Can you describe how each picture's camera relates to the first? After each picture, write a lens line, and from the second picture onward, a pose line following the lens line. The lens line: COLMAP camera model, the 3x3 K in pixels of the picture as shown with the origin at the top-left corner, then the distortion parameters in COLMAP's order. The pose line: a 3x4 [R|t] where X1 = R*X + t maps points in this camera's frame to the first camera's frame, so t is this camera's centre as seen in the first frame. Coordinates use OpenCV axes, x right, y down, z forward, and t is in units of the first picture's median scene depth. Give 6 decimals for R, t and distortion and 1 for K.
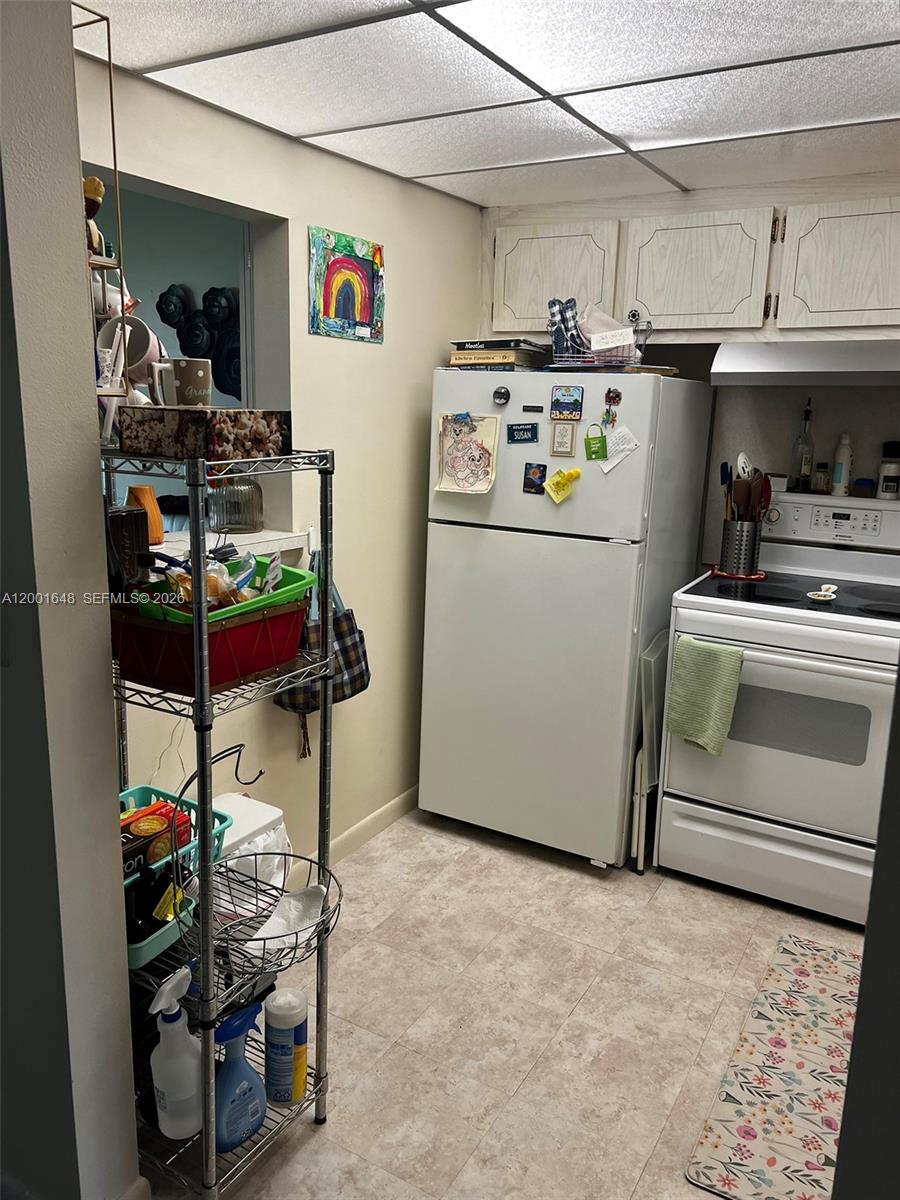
lens RADIAL K [[903.7, 0, 450.8], [0, 903.7, 601.4], [0, 0, 1]] dist [0.050676, -0.063029]
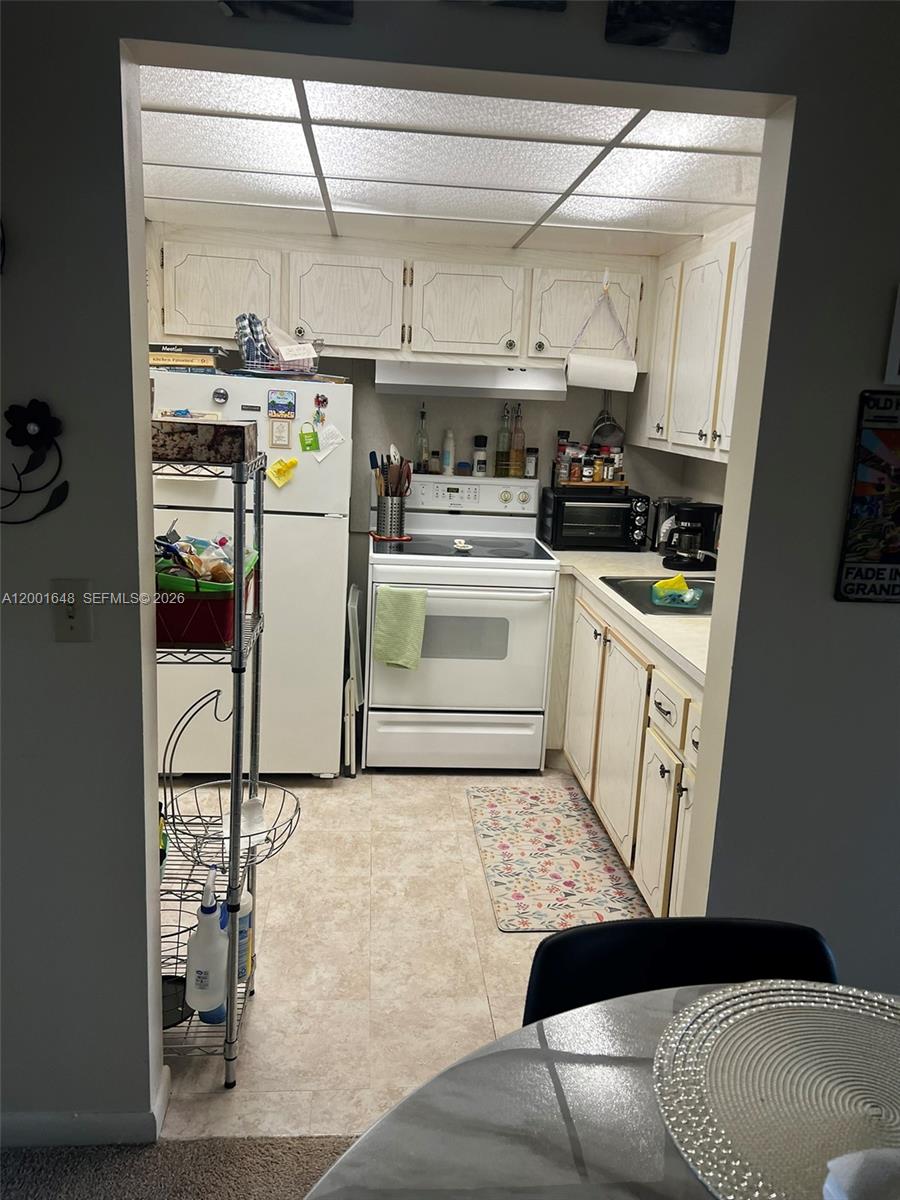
lens RADIAL K [[903.7, 0, 461.5], [0, 903.7, 603.1], [0, 0, 1]] dist [0.050676, -0.063029]
pose [[0.804050, -0.111816, 0.583953, -0.409327], [0.096888, 0.993670, 0.056863, 0.000450], [-0.586614, 0.010858, 0.809794, -0.124023]]
